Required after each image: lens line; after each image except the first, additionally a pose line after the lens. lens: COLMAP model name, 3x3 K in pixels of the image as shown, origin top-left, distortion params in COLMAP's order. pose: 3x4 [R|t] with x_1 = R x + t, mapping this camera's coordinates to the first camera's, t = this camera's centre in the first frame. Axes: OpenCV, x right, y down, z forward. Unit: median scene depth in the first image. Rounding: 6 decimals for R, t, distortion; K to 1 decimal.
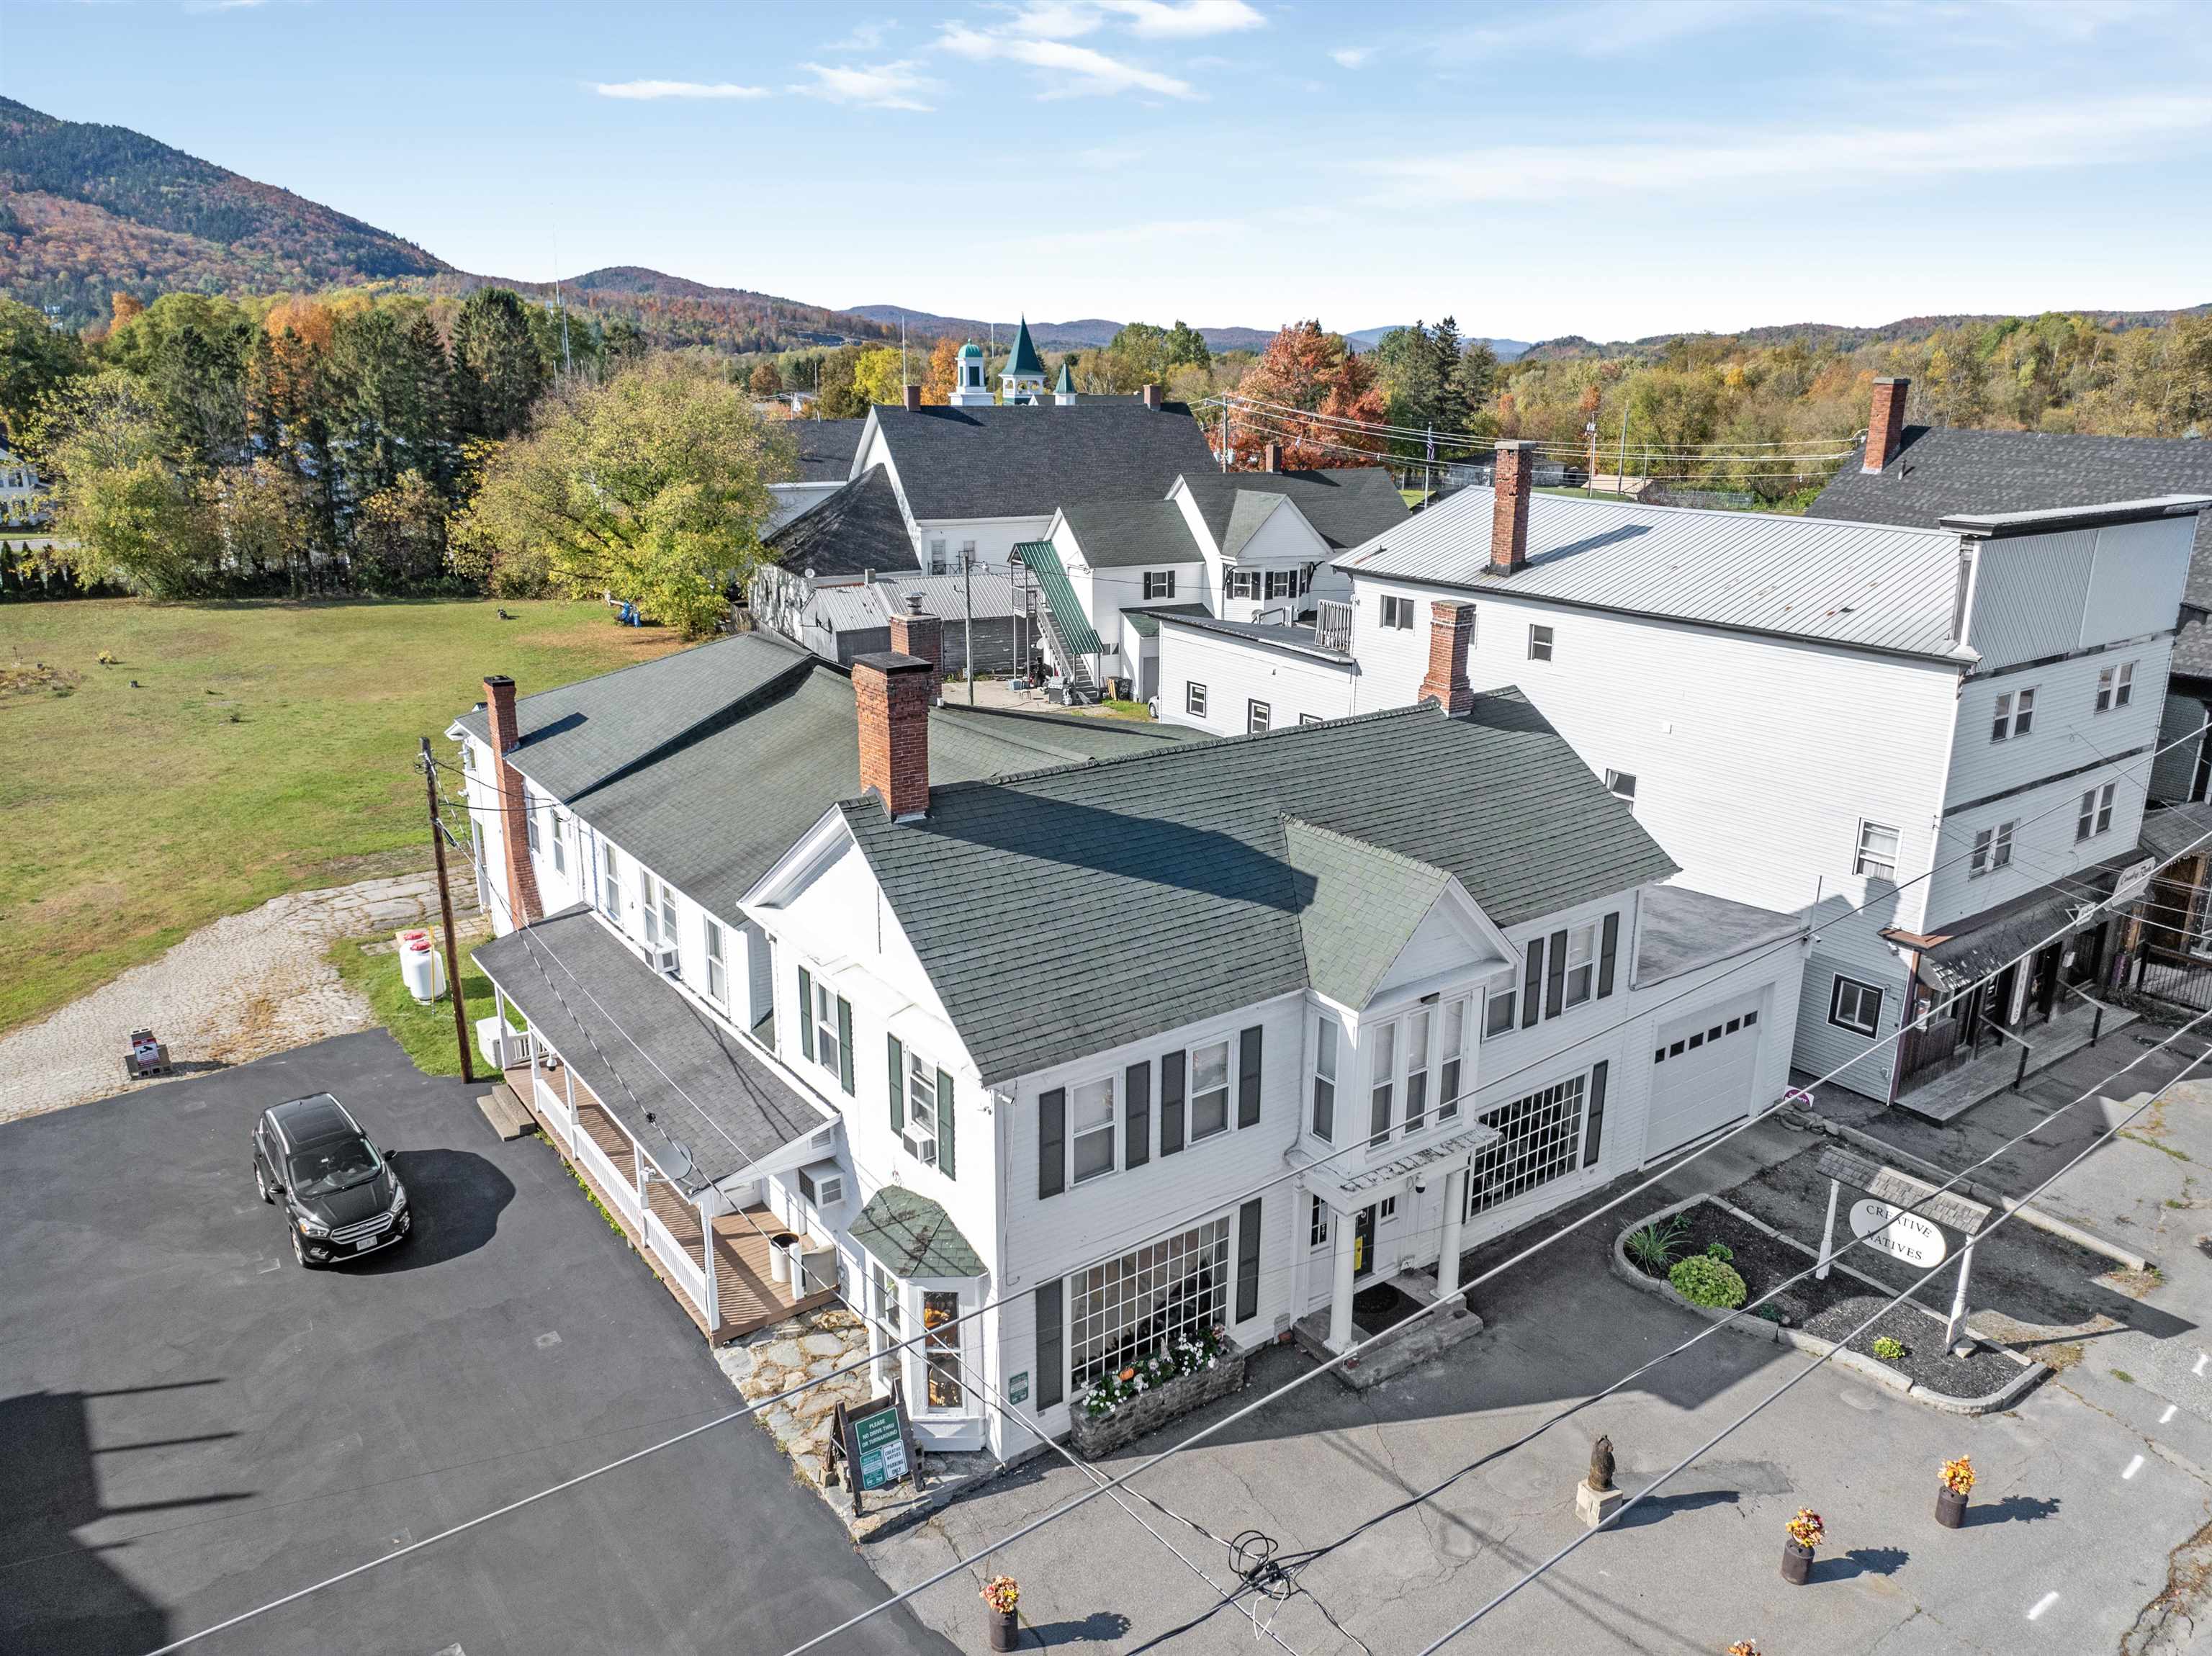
lens RADIAL K [[1555.3, 0, 1118.2], [0, 1555.3, 818.4], [0, 0, 1]] dist [-0.052497, 0.022755]
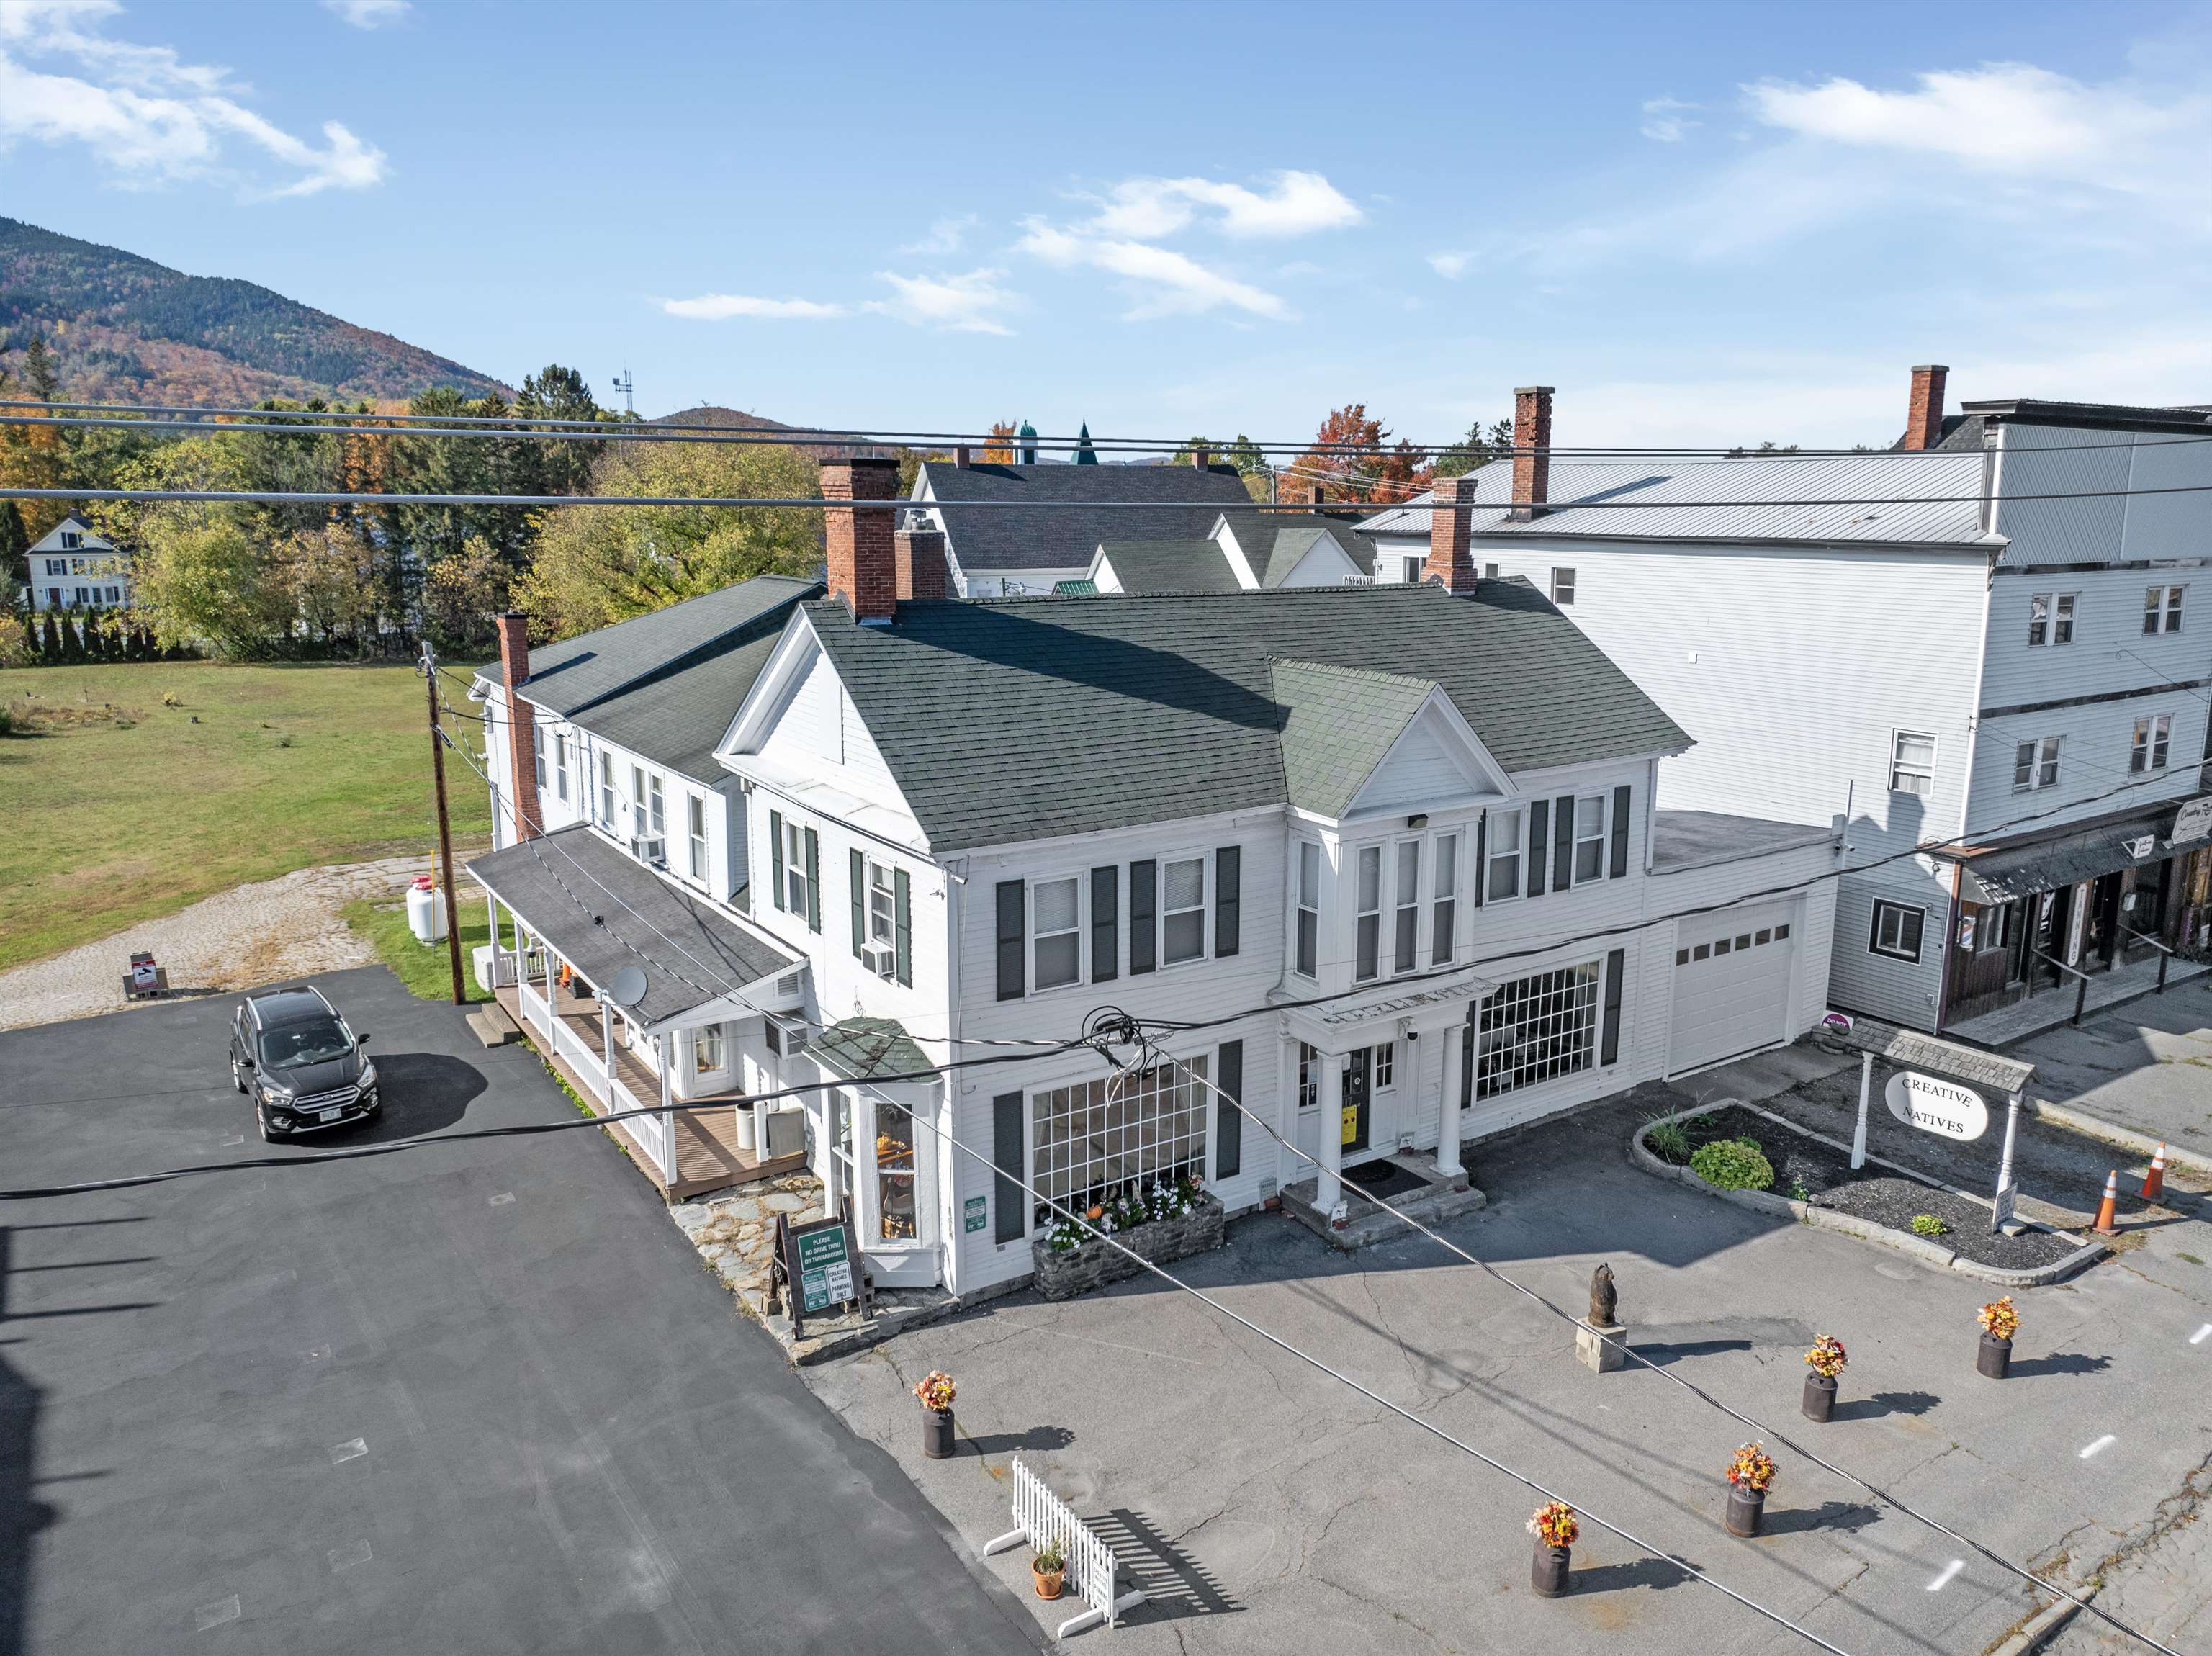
lens RADIAL K [[1555.3, 0, 1119.3], [0, 1555.3, 820.5], [0, 0, 1]] dist [-0.052497, 0.022755]
pose [[0.999060, 0.003616, -0.043198, 0.039616], [-0.007136, 0.996638, -0.081618, 0.129794], [0.042758, 0.081850, 0.995727, 0.029235]]
